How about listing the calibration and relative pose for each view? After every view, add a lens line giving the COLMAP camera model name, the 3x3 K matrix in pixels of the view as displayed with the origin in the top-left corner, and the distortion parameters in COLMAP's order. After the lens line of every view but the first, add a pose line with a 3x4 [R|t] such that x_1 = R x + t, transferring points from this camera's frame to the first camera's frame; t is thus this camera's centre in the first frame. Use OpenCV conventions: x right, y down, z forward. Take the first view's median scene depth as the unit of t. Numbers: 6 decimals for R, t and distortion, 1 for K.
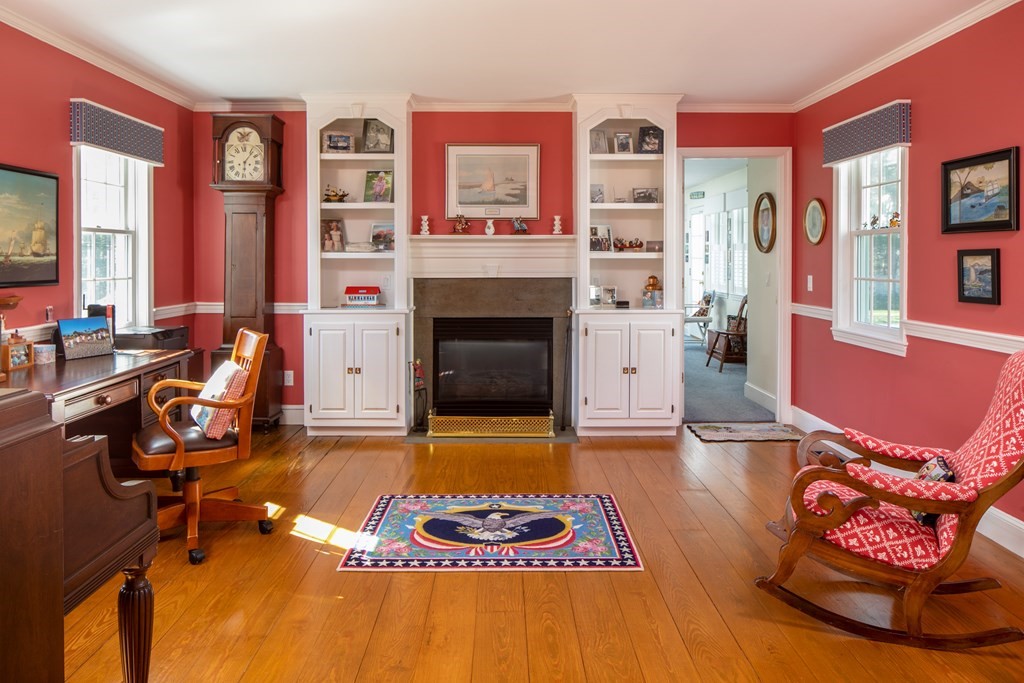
lens RADIAL K [[690.8, 0, 507.2], [0, 690.8, 274.5], [0, 0, 1]] dist [-0.006573, -0.003373]
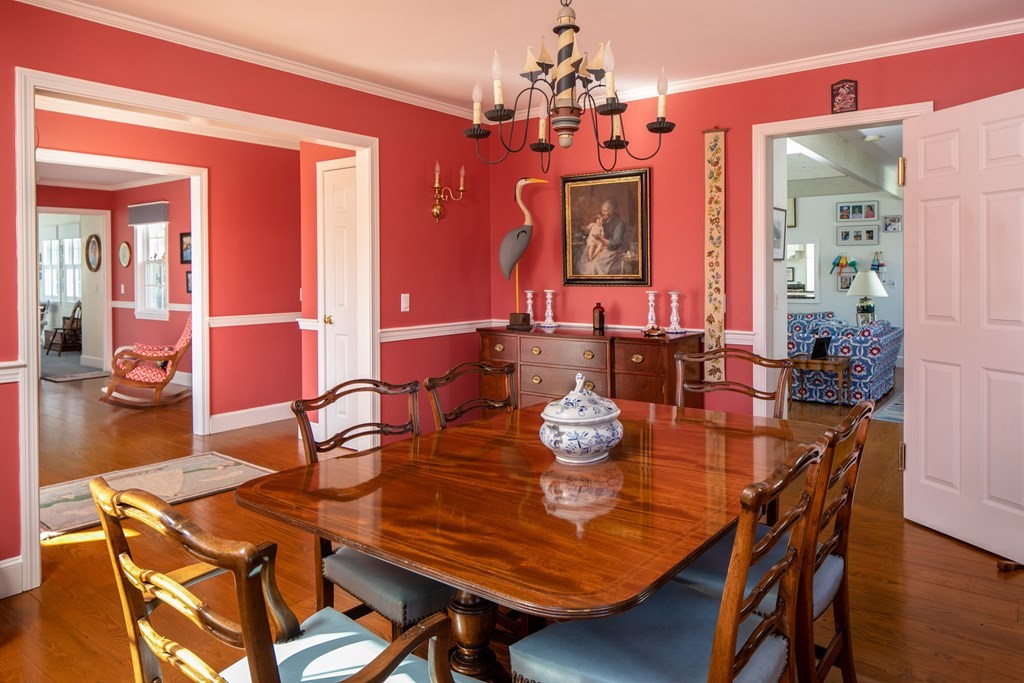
lens RADIAL K [[690.8, 0, 507.2], [0, 690.8, 274.5], [0, 0, 1]] dist [-0.006573, -0.003373]
pose [[0.613607, -0.006184, 0.789587, -0.762674], [0.024674, 0.999631, -0.011346, 0.042367], [-0.789226, 0.026444, 0.613533, -1.876367]]
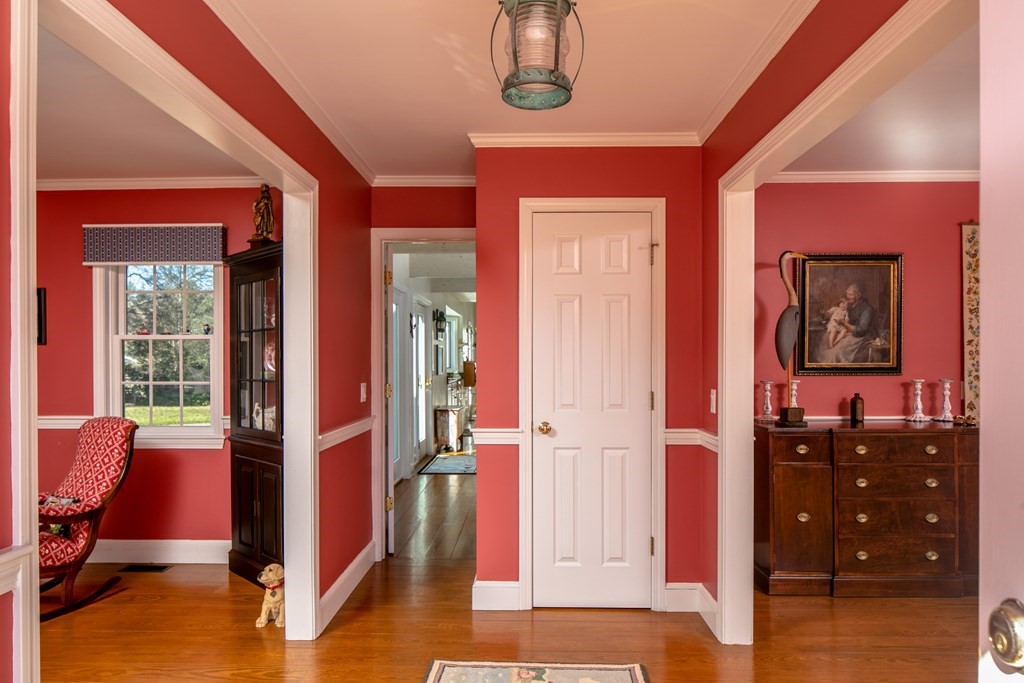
lens RADIAL K [[741.7, 0, 512.0], [0, 741.7, 341.5], [0, 0, 1]] dist [-0.009582, -0.002880]
pose [[0.026384, 0.026722, 0.999295, -1.019921], [0.027314, 0.999250, -0.027442, 0.000129], [-0.999279, 0.028019, 0.025634, -0.060414]]
